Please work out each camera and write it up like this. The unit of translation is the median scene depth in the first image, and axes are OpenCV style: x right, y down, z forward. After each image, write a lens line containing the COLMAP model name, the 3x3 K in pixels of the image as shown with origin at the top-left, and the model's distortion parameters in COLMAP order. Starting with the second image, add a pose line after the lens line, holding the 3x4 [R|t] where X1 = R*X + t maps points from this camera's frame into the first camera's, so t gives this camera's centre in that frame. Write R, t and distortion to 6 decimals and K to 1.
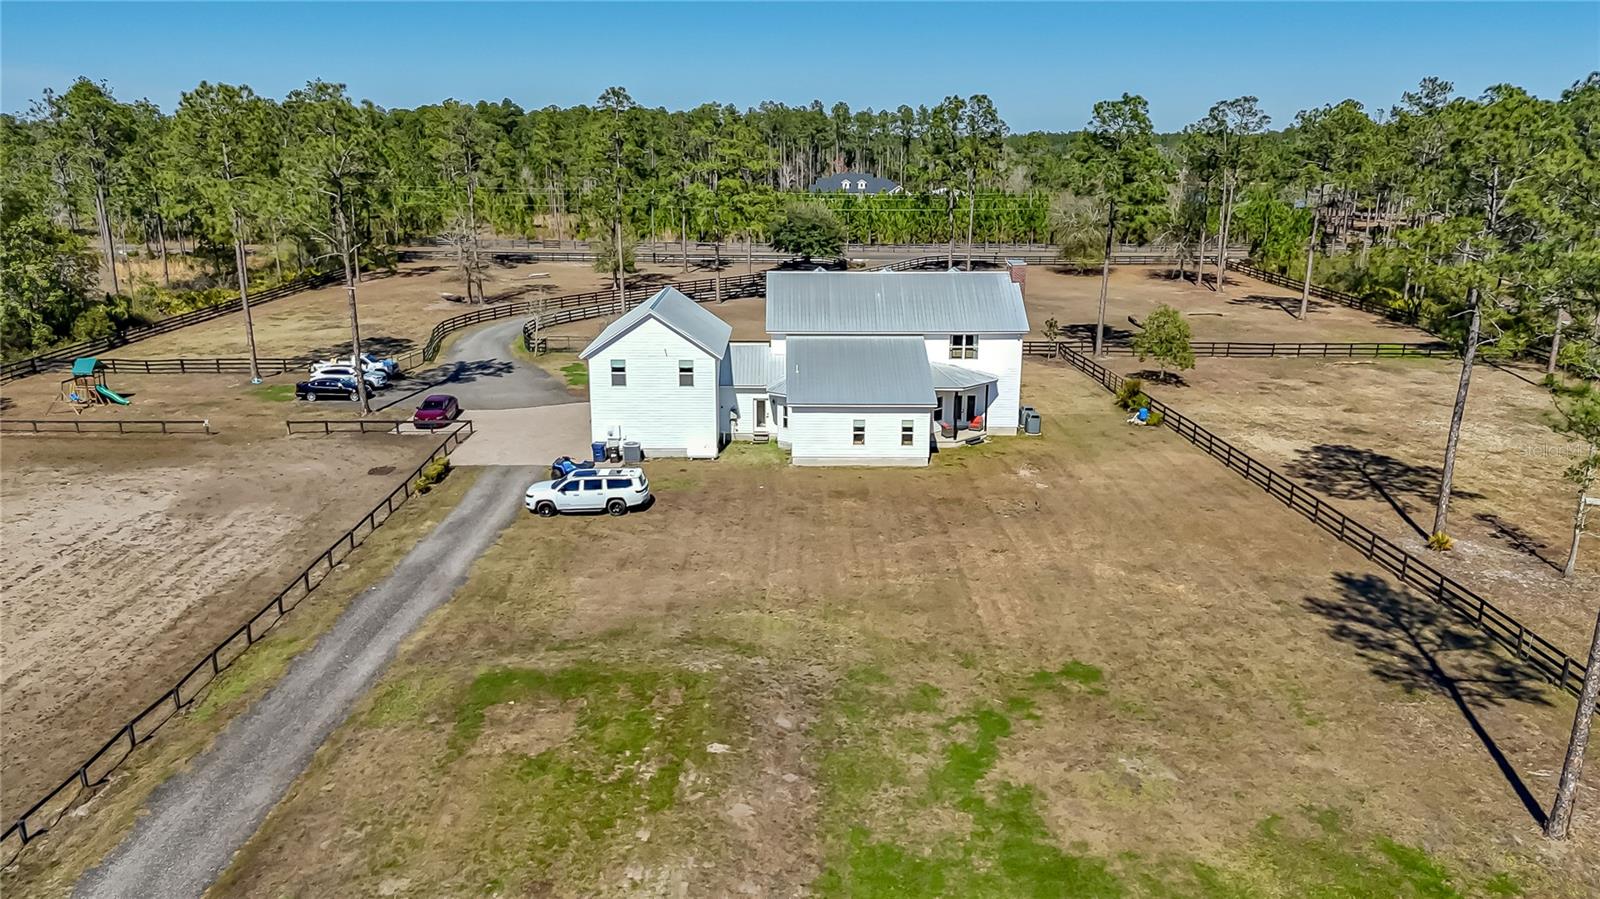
lens RADIAL K [[1163.6, 0, 790.8], [0, 1163.6, 449.1], [0, 0, 1]] dist [0.060994, -0.037472]
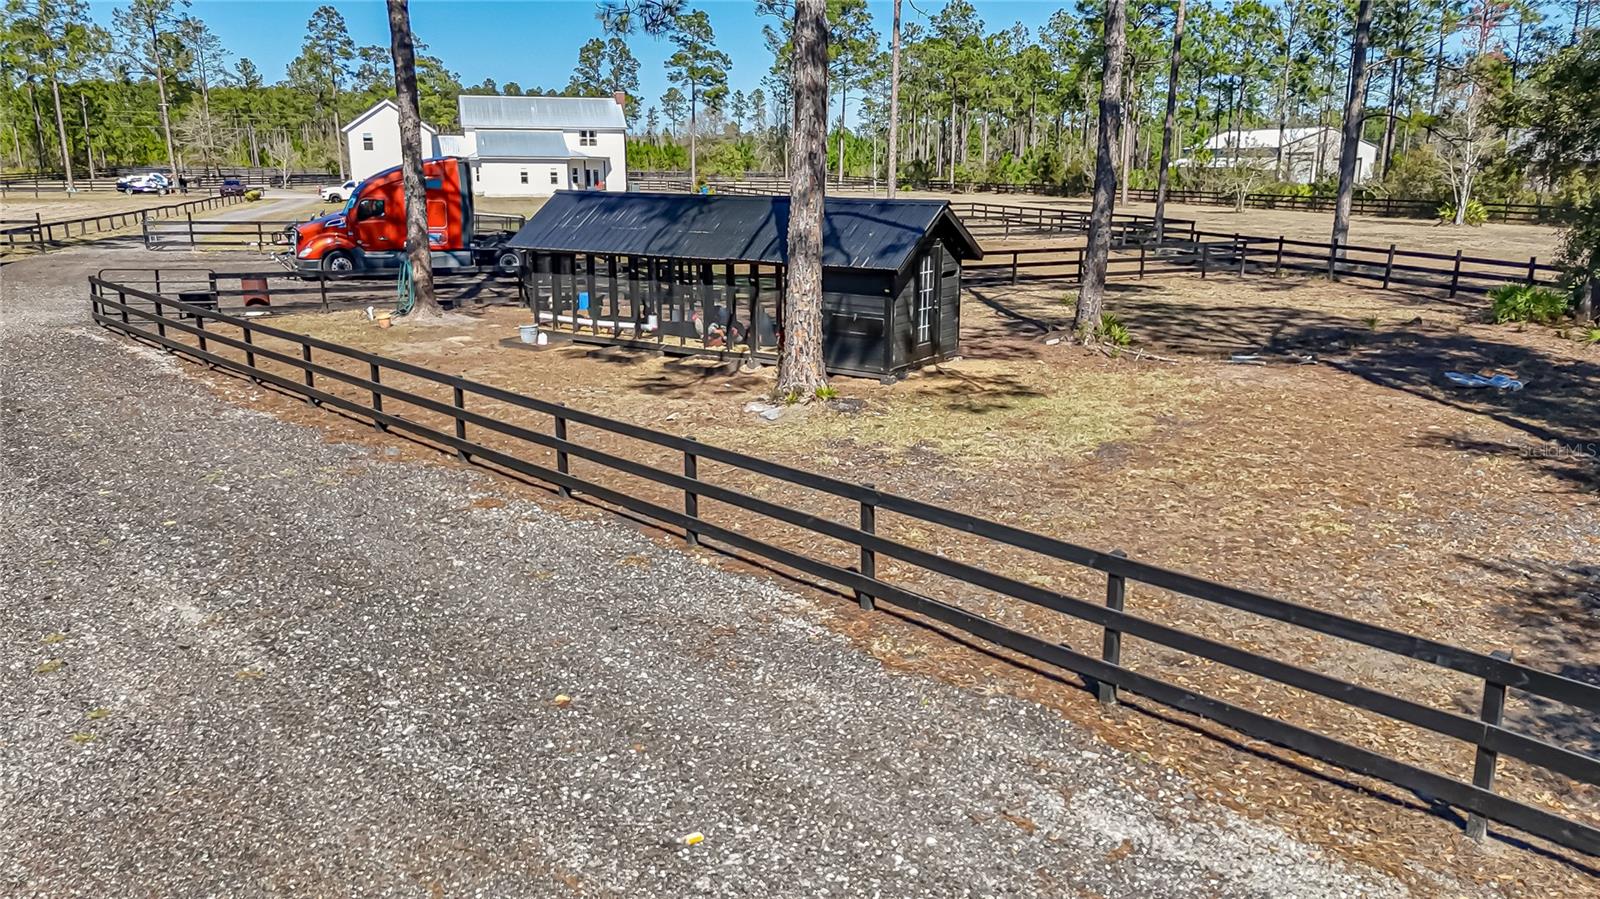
lens RADIAL K [[1163.6, 0, 797.6], [0, 1163.6, 440.2], [0, 0, 1]] dist [0.060994, -0.037472]
pose [[0.964209, -0.071225, 0.255396, -0.020123], [0.075907, 0.997079, -0.008509, 0.411497], [-0.254044, 0.027591, 0.966799, -0.724940]]
